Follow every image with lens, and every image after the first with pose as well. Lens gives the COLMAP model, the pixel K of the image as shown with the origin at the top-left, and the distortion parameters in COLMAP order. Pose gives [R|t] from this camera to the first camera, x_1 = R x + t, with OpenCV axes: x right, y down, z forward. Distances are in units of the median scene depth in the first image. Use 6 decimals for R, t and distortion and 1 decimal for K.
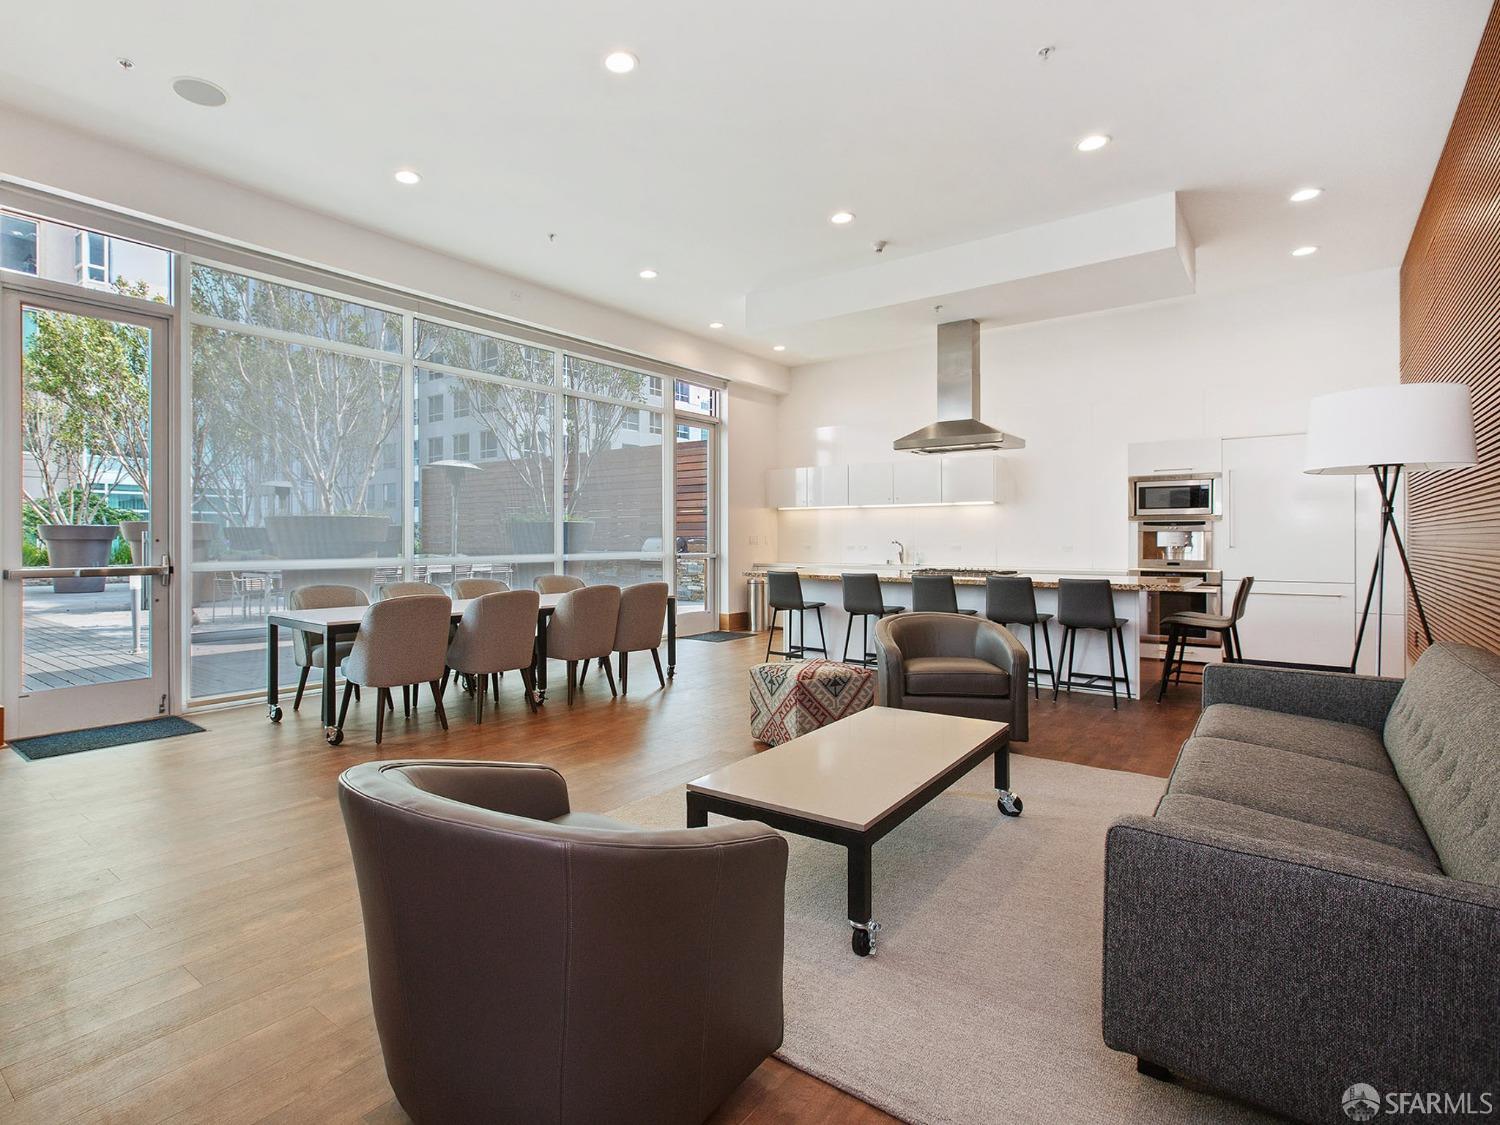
lens RADIAL K [[761.2, 0, 748.1], [0, 761.2, 539.8], [0, 0, 1]] dist [-0.001236, -0.000204]
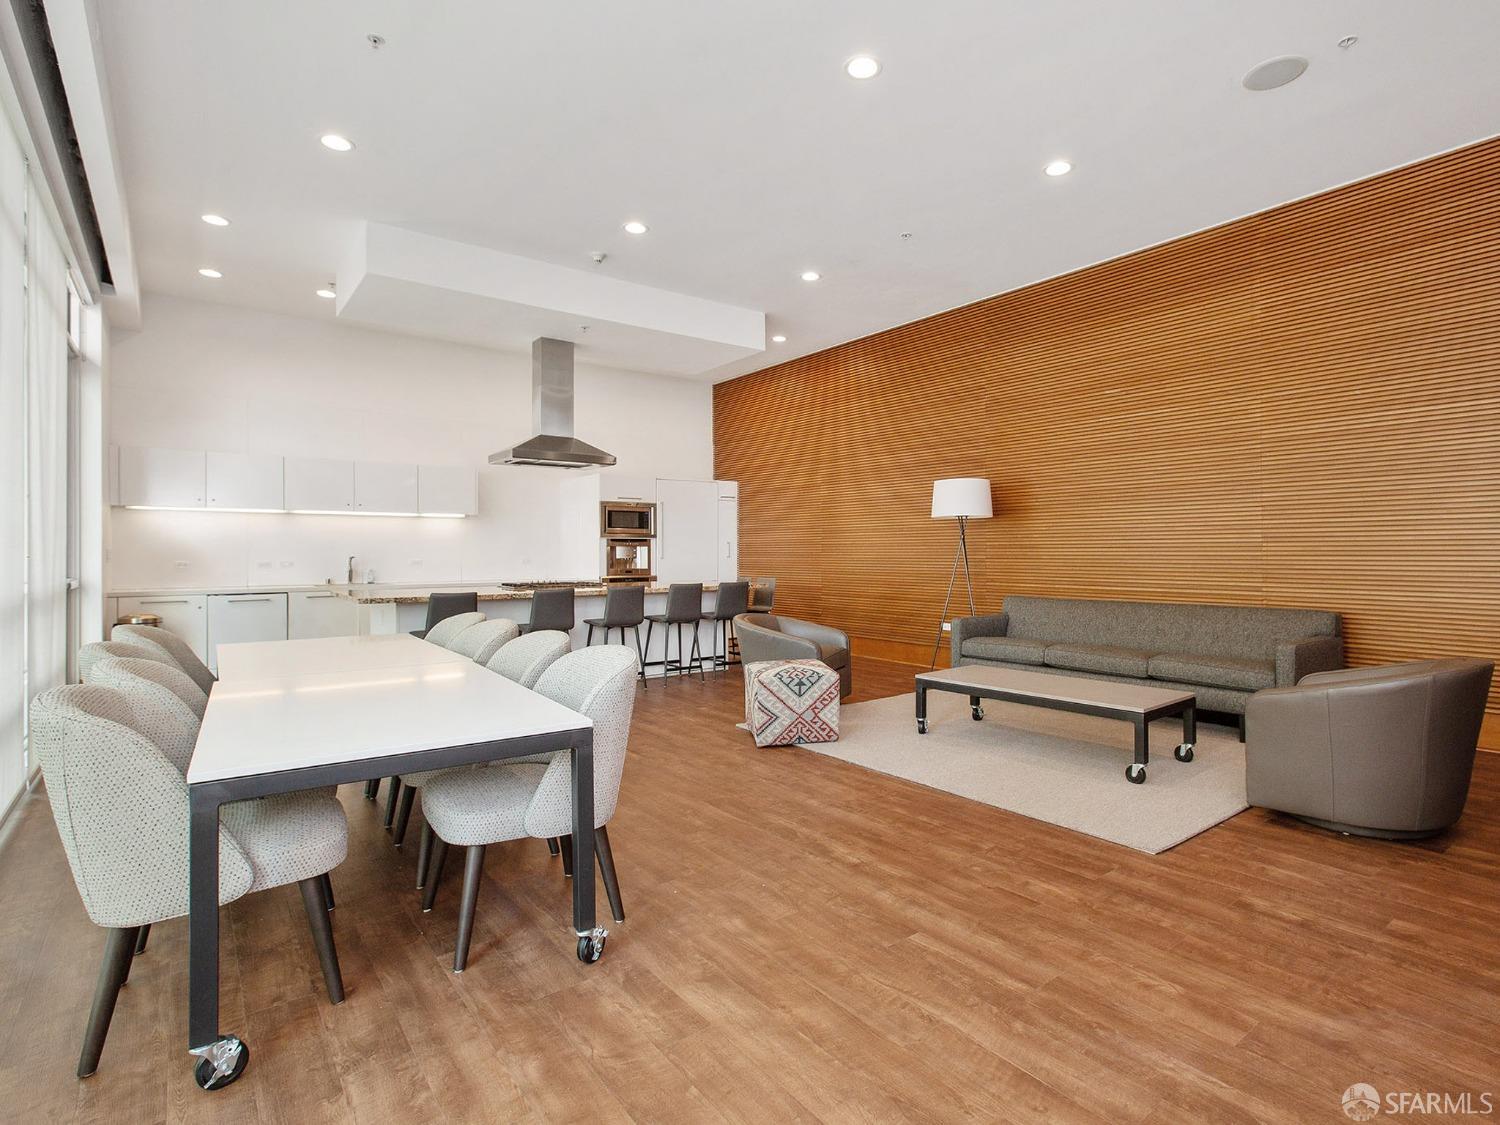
lens RADIAL K [[747.1, 0, 747.8], [0, 747.1, 552.7], [0, 0, 1]] dist [0.001224, 0.000260]
pose [[0.288600, -0.002240, 0.957447, -0.636596], [0.005460, 0.999985, 0.000694, -0.000045], [-0.957434, 0.005028, 0.288608, 0.485617]]
